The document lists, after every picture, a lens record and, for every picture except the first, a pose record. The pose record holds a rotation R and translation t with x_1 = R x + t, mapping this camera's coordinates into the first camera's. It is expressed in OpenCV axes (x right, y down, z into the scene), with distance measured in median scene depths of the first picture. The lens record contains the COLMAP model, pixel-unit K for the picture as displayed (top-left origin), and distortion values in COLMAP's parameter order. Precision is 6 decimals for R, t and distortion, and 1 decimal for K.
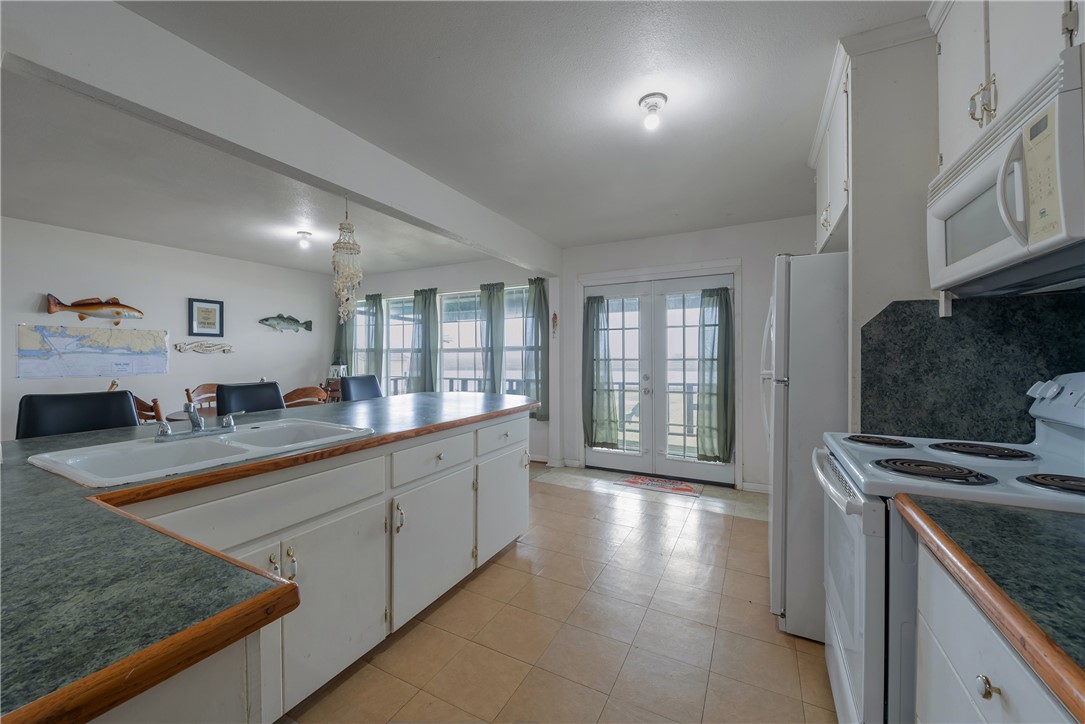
lens RADIAL K [[439.3, 0, 545.3], [0, 439.3, 359.7], [0, 0, 1]] dist [0.004022, -0.002883]
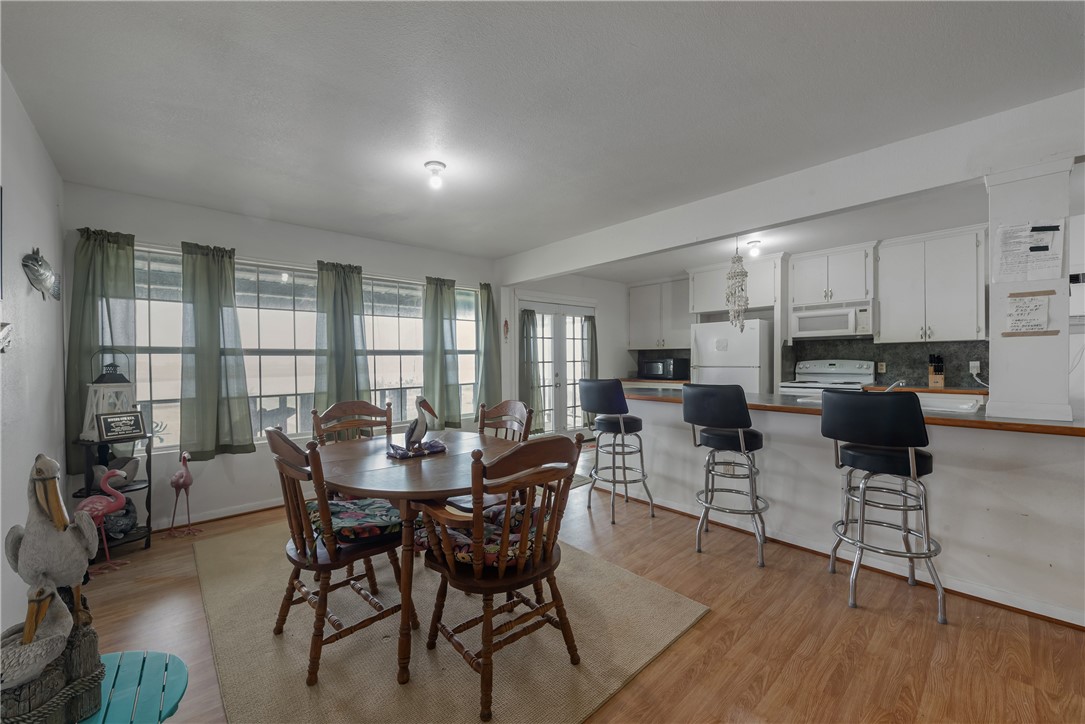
lens RADIAL K [[427.1, 0, 521.1], [0, 427.1, 364.6], [0, 0, 1]] dist [-0.014938, -0.000099]
pose [[0.345951, -0.011224, 0.938185, -0.965518], [0.017351, 0.999834, 0.005564, -0.001232], [-0.938092, 0.014354, 0.346088, 0.605042]]
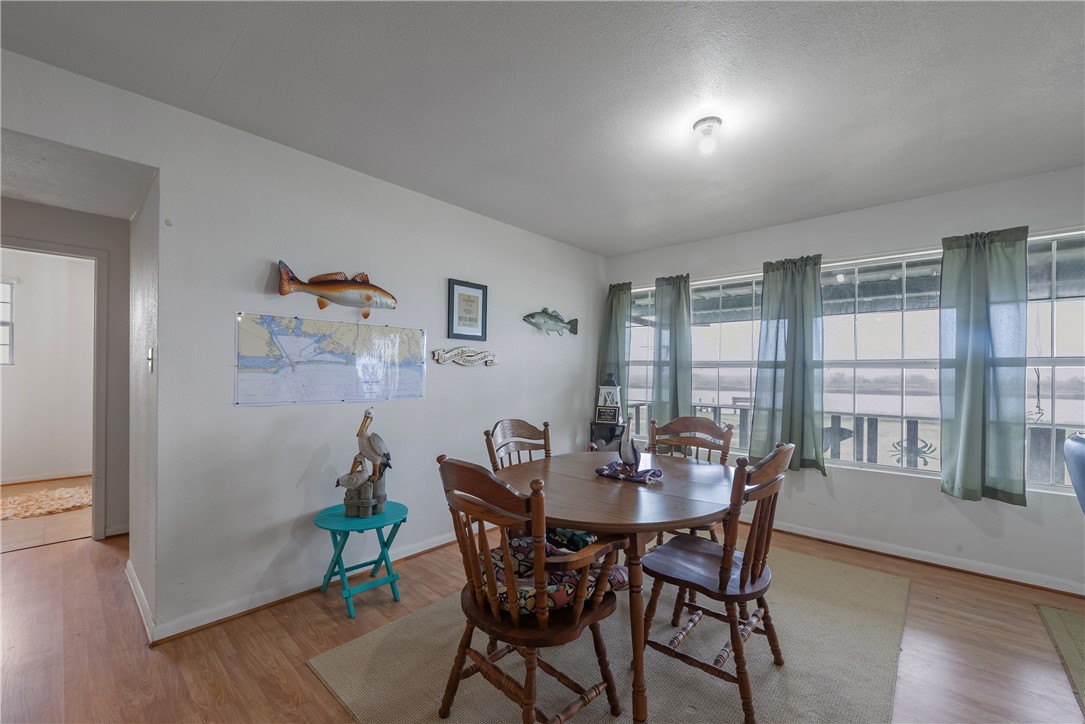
lens RADIAL K [[439.3, 0, 542.6], [0, 439.3, 370.6], [0, 0, 1]] dist [0.004022, -0.002883]
pose [[0.973460, 0.009833, -0.228644, -0.551115], [-0.012825, 0.999850, -0.011601, -0.002036], [0.228496, 0.014226, 0.973441, 0.430681]]
